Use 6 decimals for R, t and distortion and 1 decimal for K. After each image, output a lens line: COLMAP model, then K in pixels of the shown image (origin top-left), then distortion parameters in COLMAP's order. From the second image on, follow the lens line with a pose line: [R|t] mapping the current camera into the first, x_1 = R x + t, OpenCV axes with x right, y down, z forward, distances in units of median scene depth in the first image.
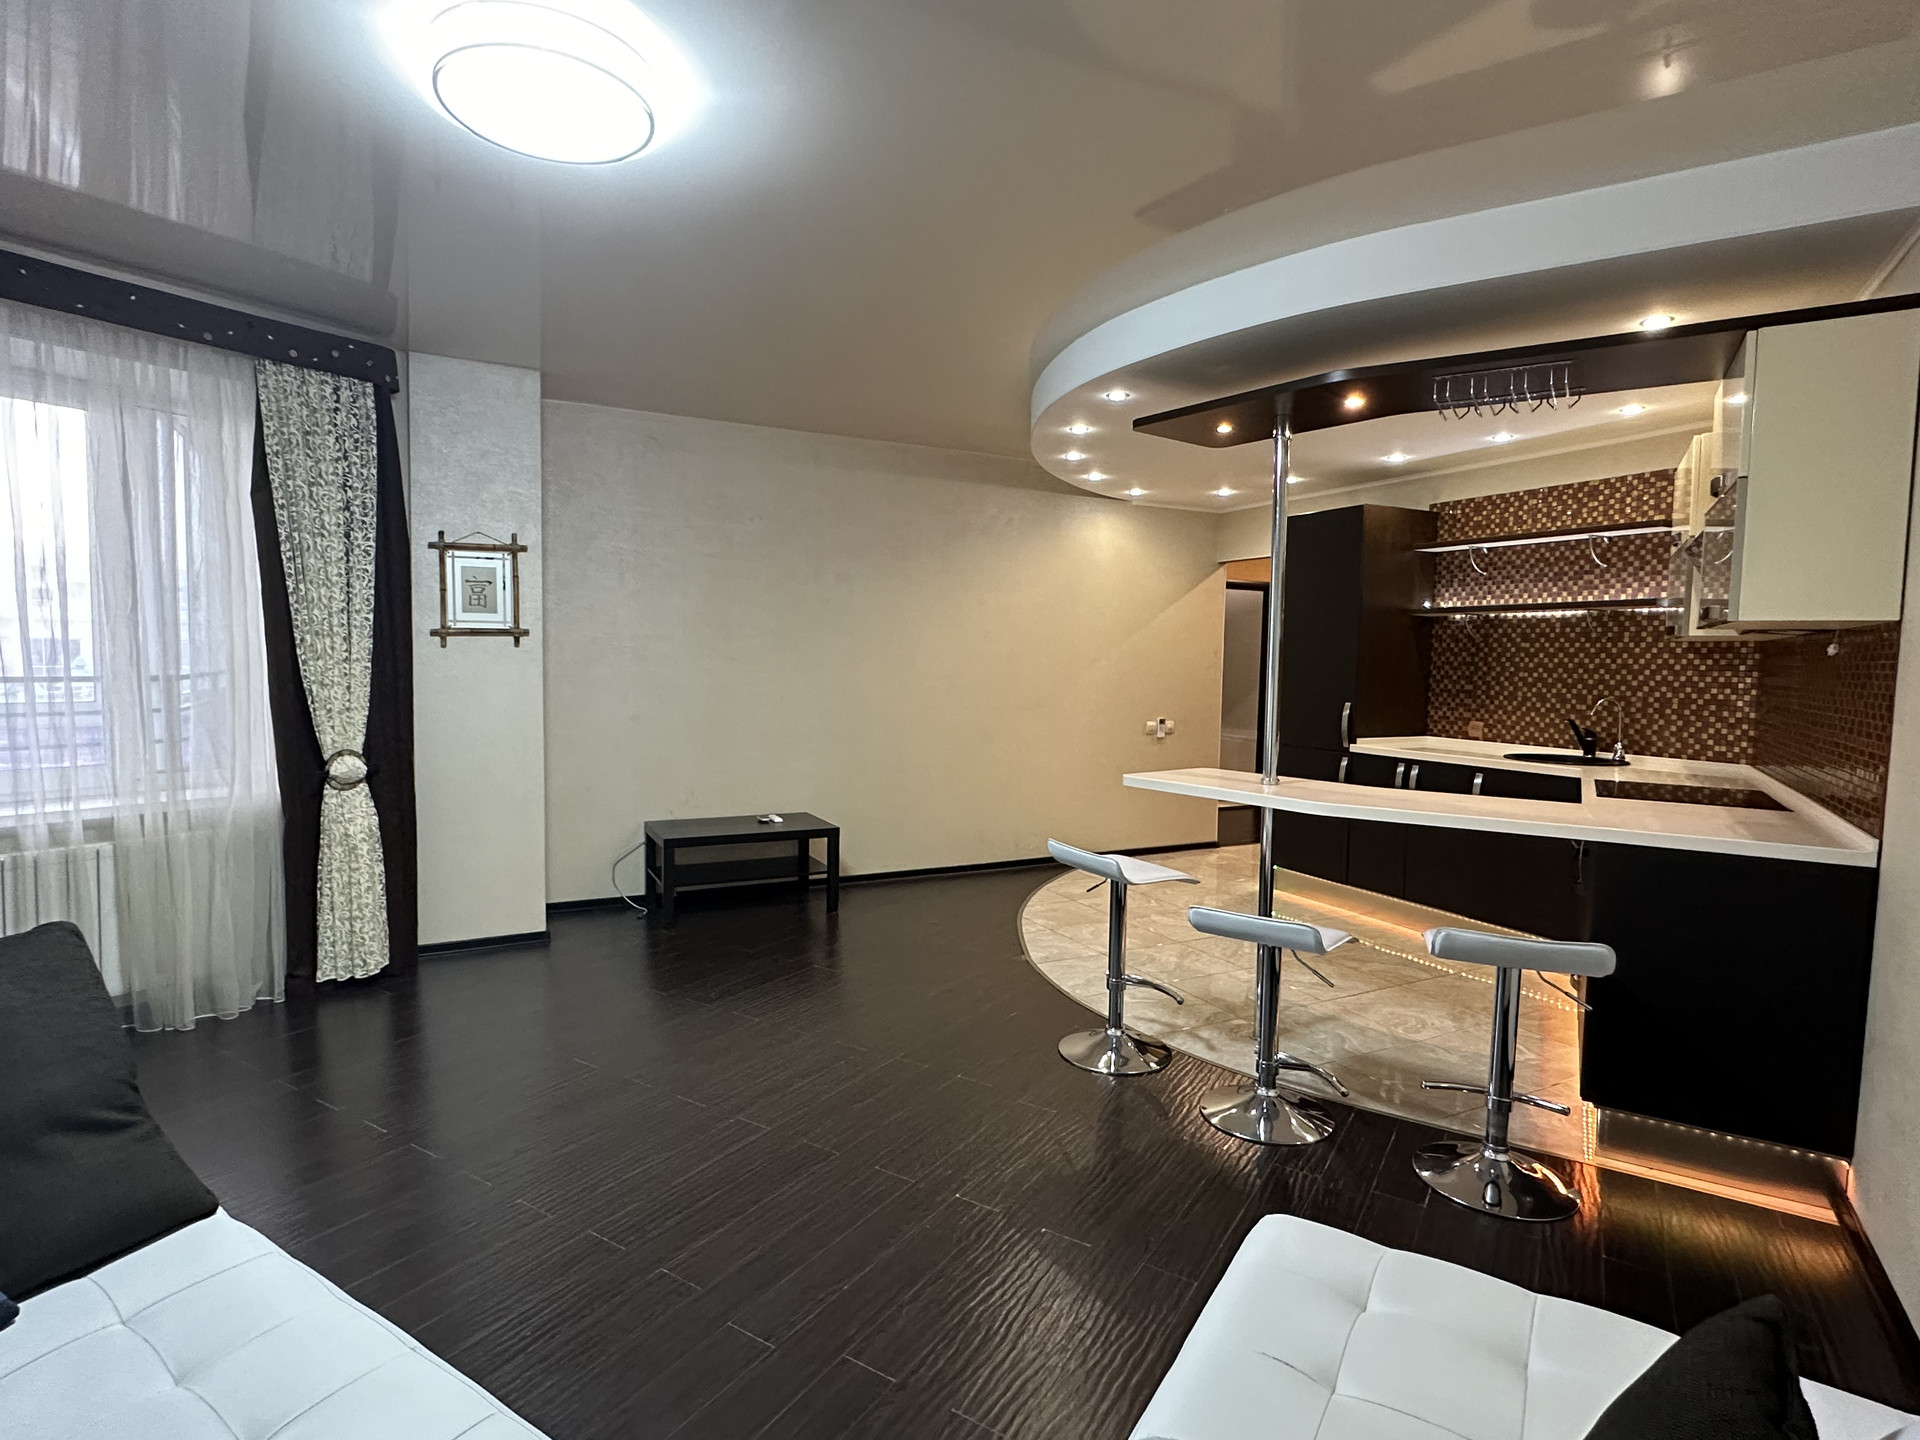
lens RADIAL K [[1020.2, 0, 960.0], [0, 1020.2, 720.0], [0, 0, 1]] dist [0.000145, -0.000358]
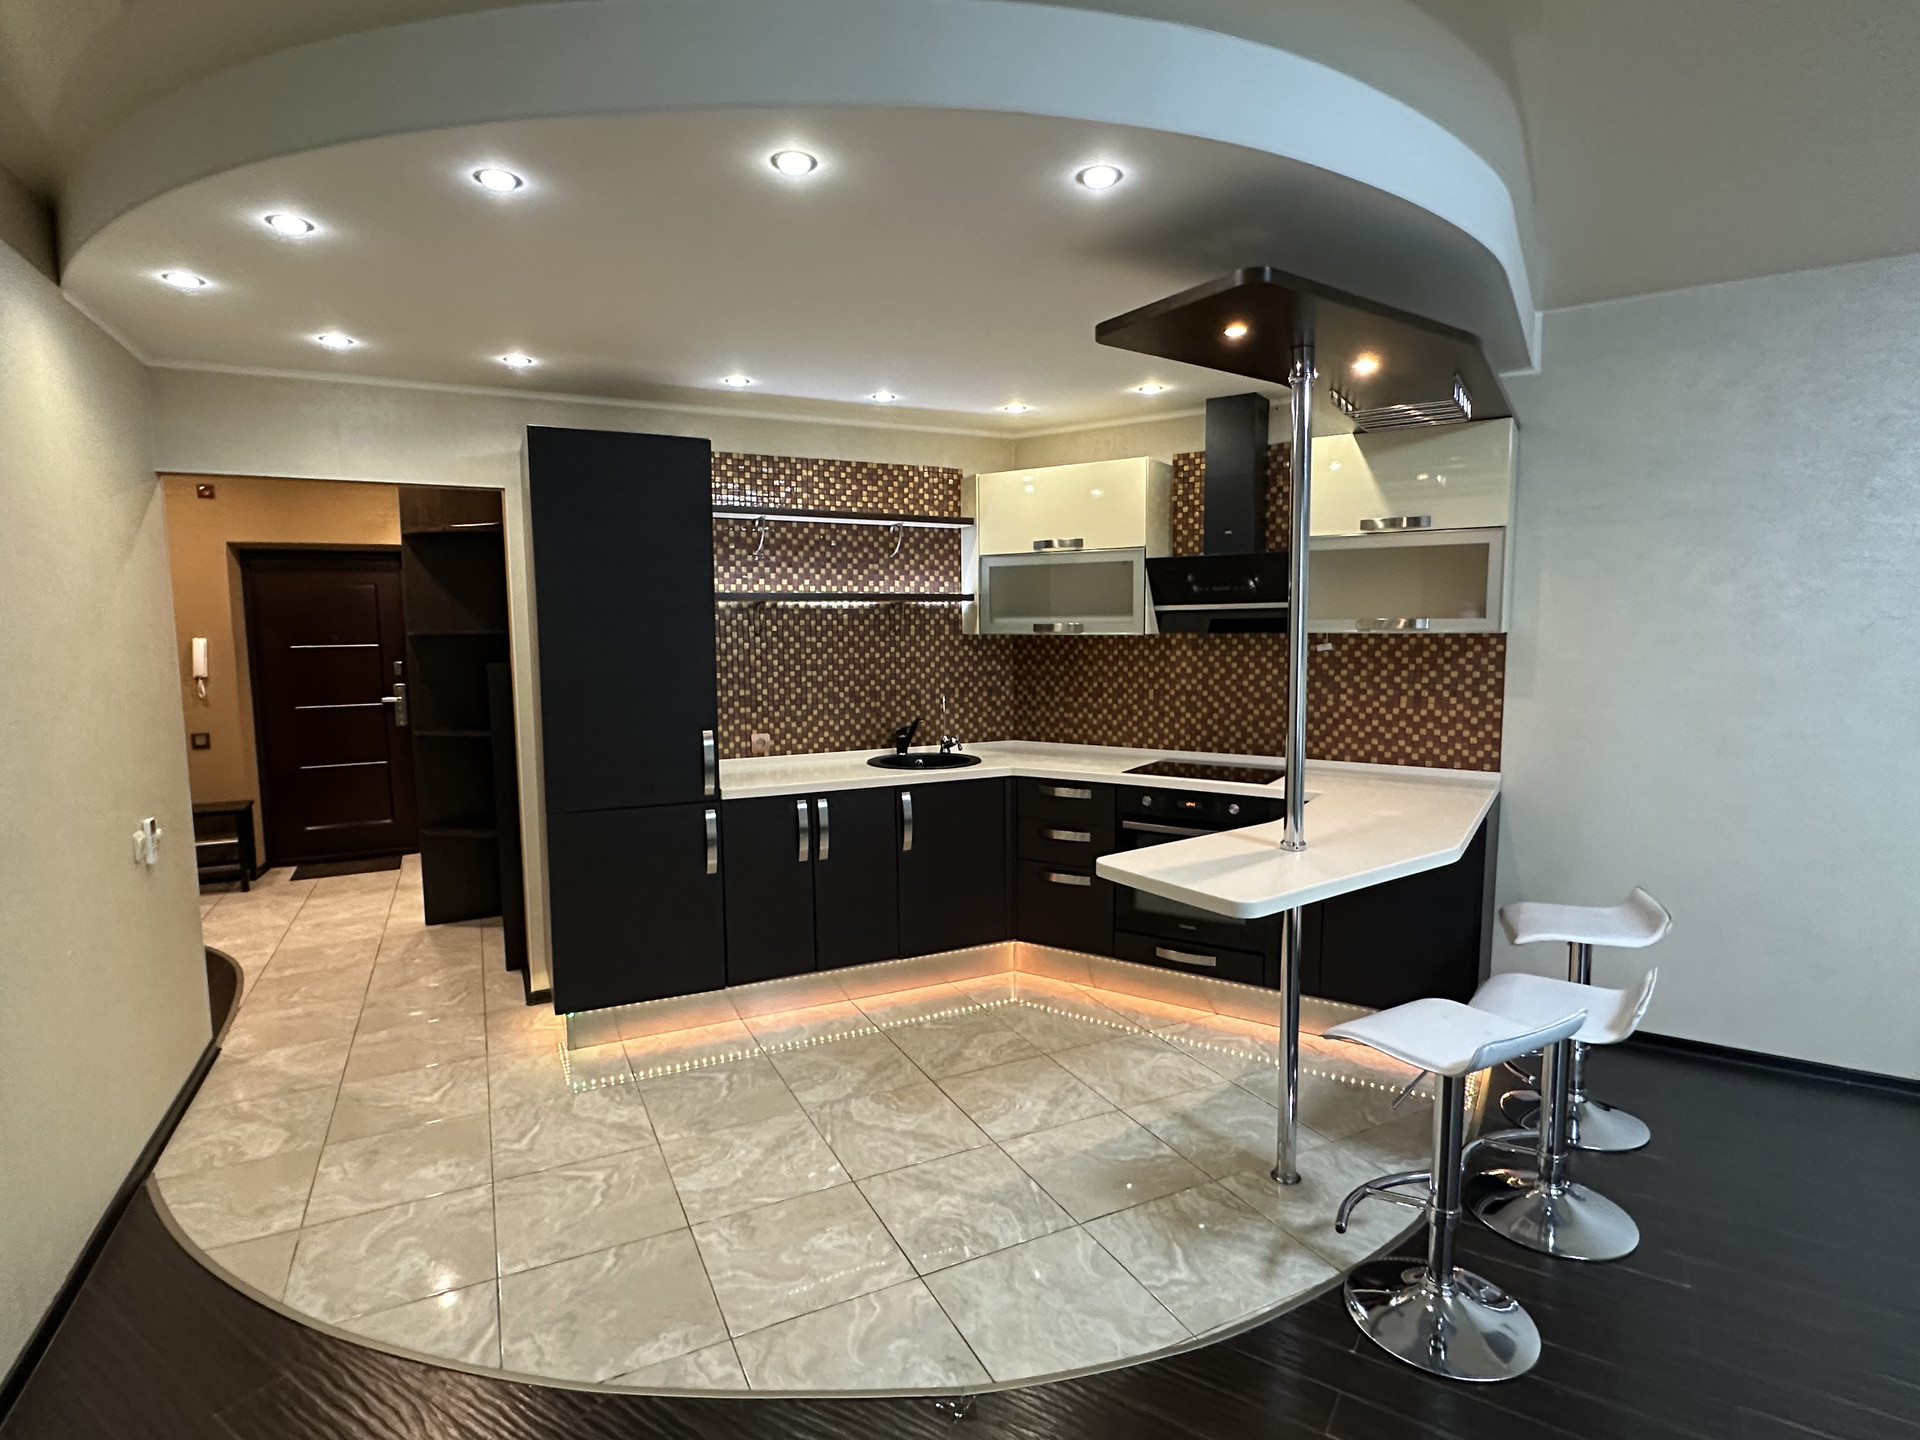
lens RADIAL K [[973.2, 0, 959.4], [0, 973.2, 730.7], [0, 0, 1]] dist [-0.003633, -0.001417]
pose [[0.015129, -0.120614, 0.992584, -0.299657], [0.071582, 0.990281, 0.119243, -0.093624], [-0.997320, 0.069247, 0.023615, 0.933355]]
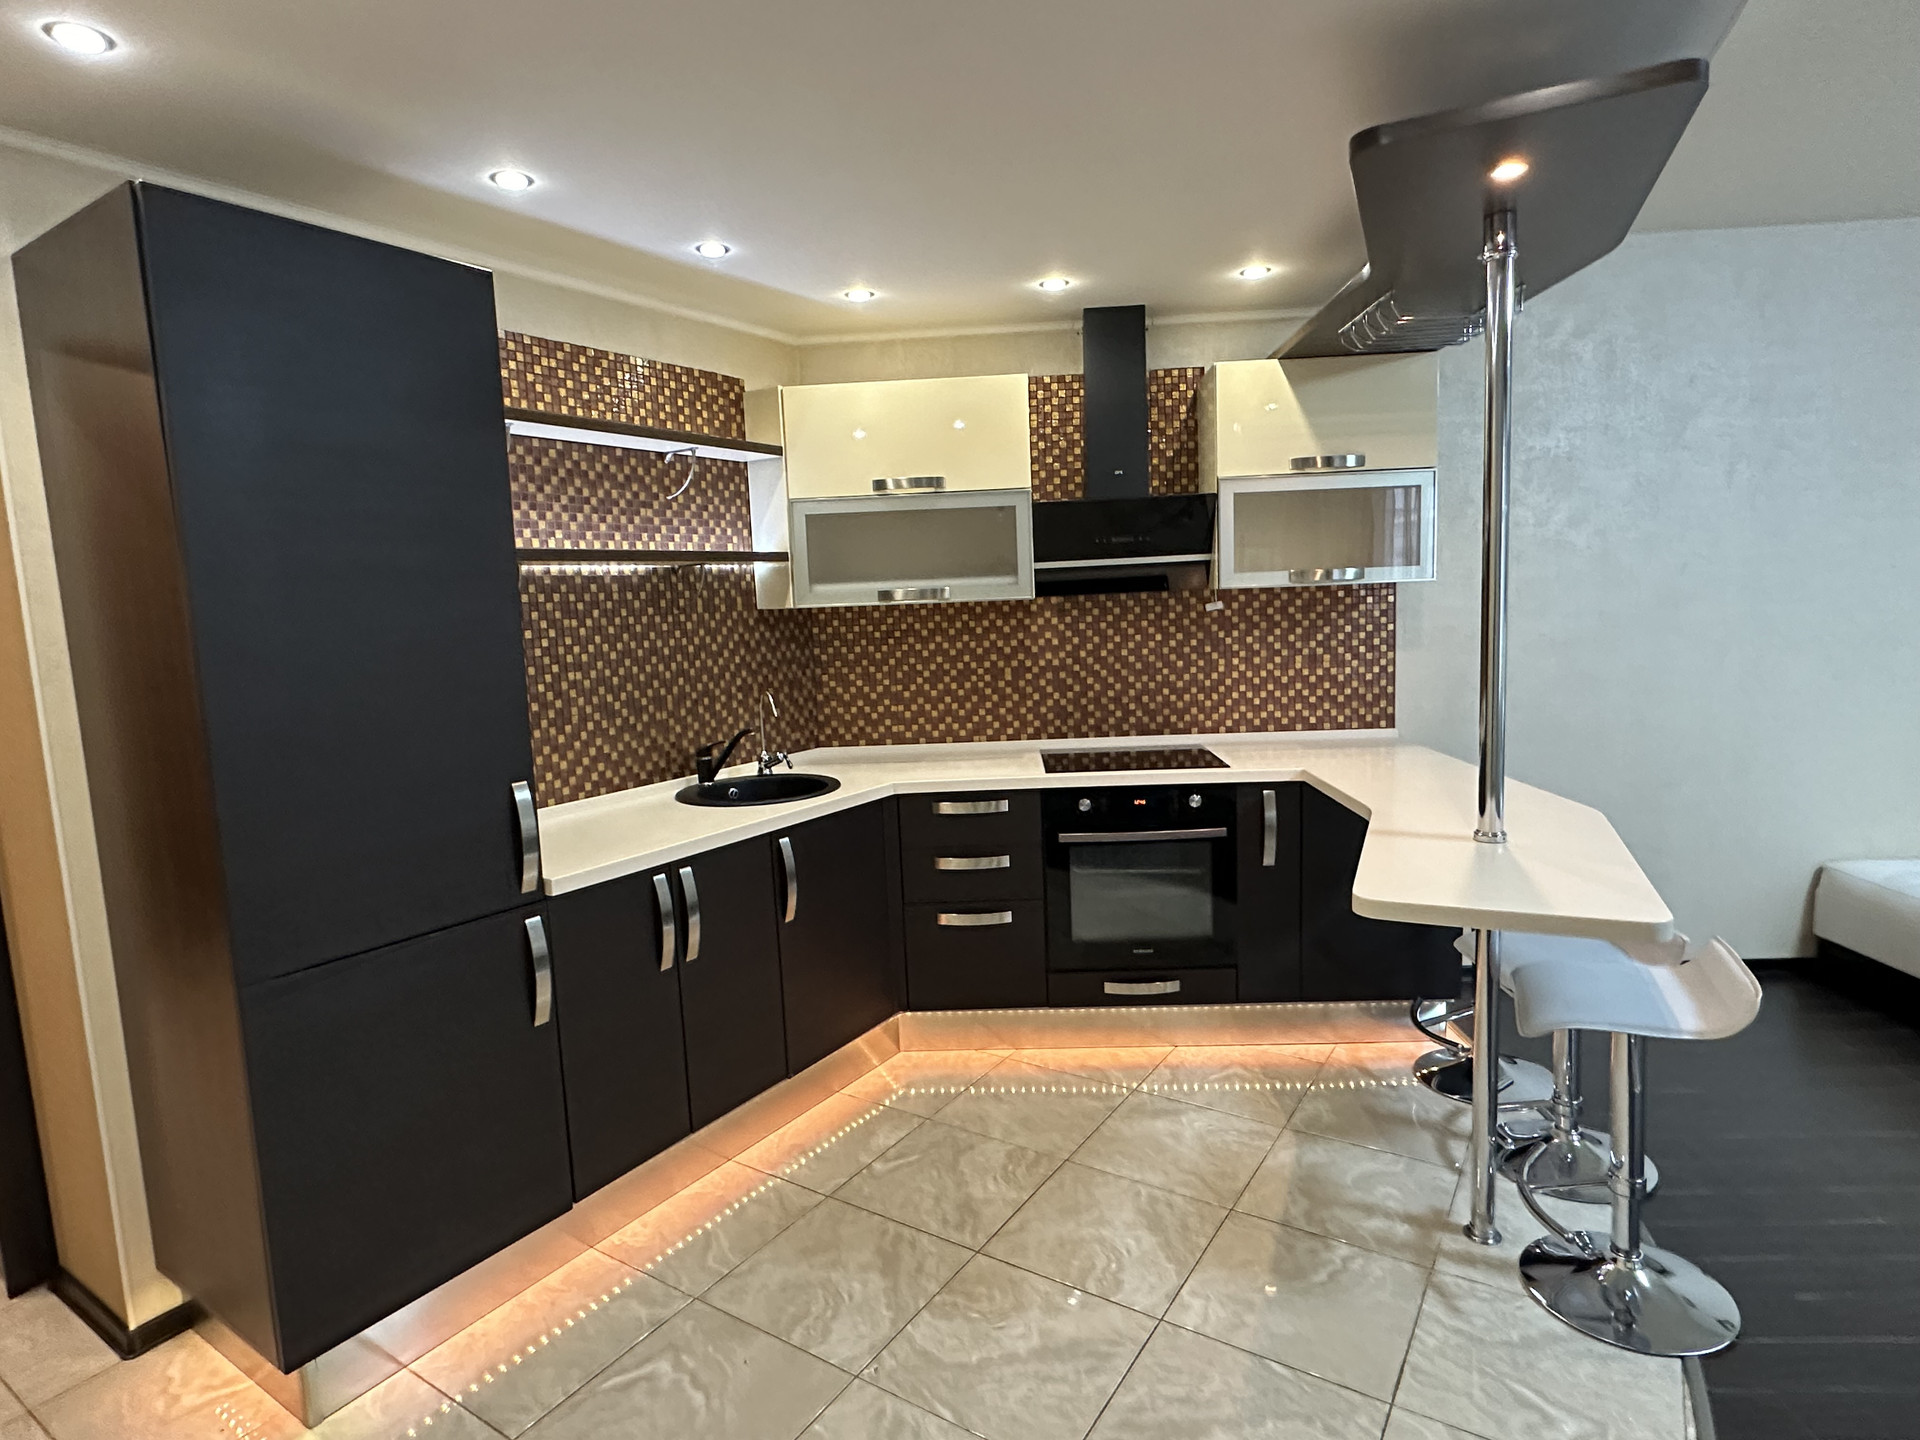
lens RADIAL K [[1038.7, 0, 964.3], [0, 1038.7, 724.2], [0, 0, 1]] dist [-0.000925, -0.000912]
pose [[-0.491227, -0.100518, 0.865212, -0.056074], [0.090452, 0.982062, 0.165447, -0.101978], [-0.866322, 0.159532, -0.473324, 1.185128]]
